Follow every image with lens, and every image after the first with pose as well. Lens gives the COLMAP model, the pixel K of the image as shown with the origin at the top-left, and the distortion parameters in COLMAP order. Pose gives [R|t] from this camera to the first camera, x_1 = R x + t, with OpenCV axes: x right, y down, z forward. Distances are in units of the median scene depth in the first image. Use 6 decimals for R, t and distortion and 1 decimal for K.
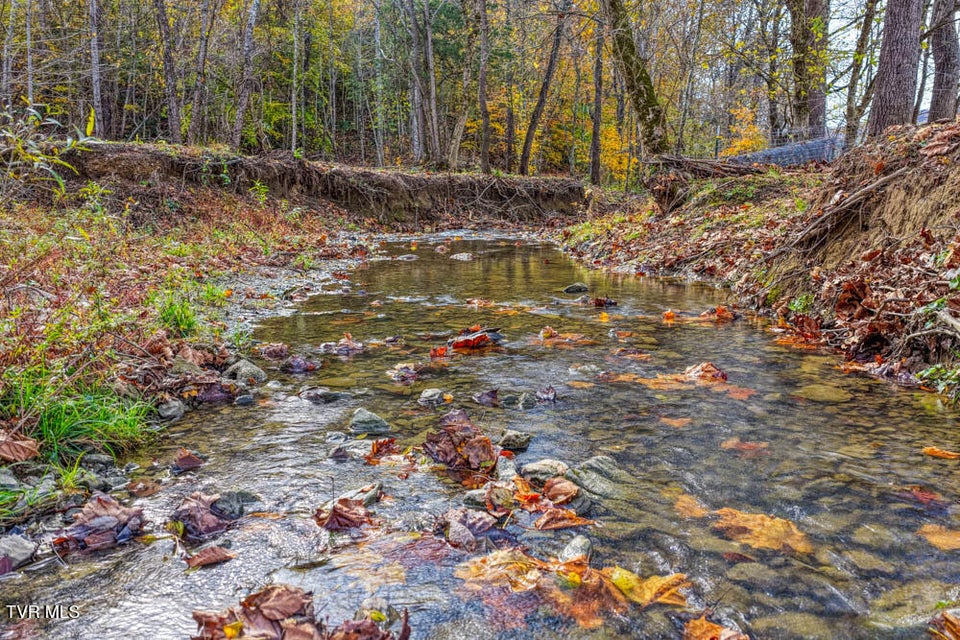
lens RADIAL K [[799.1, 0, 480.0], [0, 799.1, 320.0], [0, 0, 1]] dist [-0.005177, 0.017124]
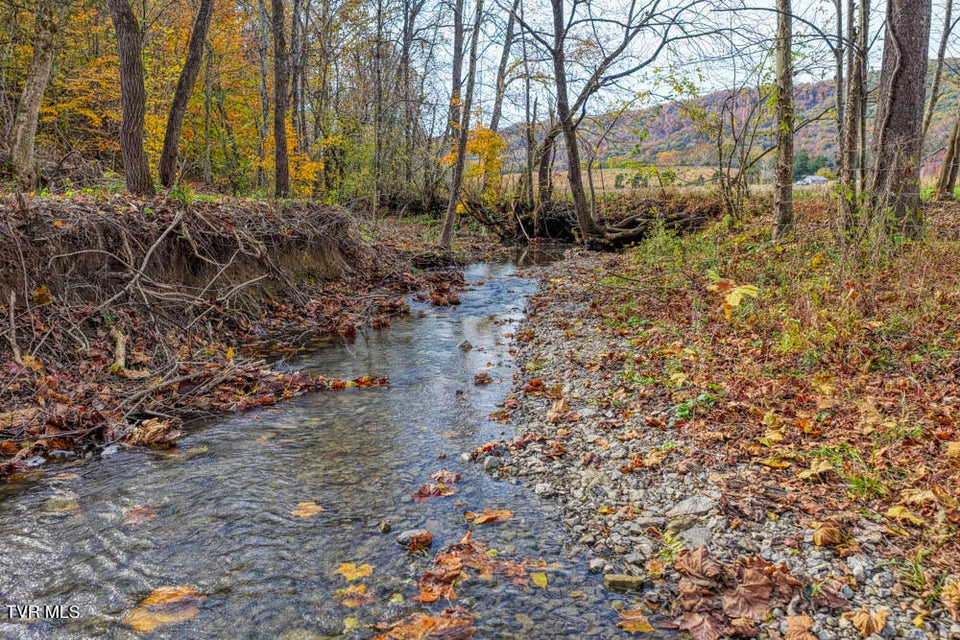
lens RADIAL K [[799.1, 0, 480.0], [0, 799.1, 320.0], [0, 0, 1]] dist [-0.005177, 0.017124]
pose [[0.885615, -0.068563, 0.459331, -0.025441], [0.072685, 0.997317, 0.008726, -0.121833], [-0.458697, 0.025658, 0.888222, 0.629536]]
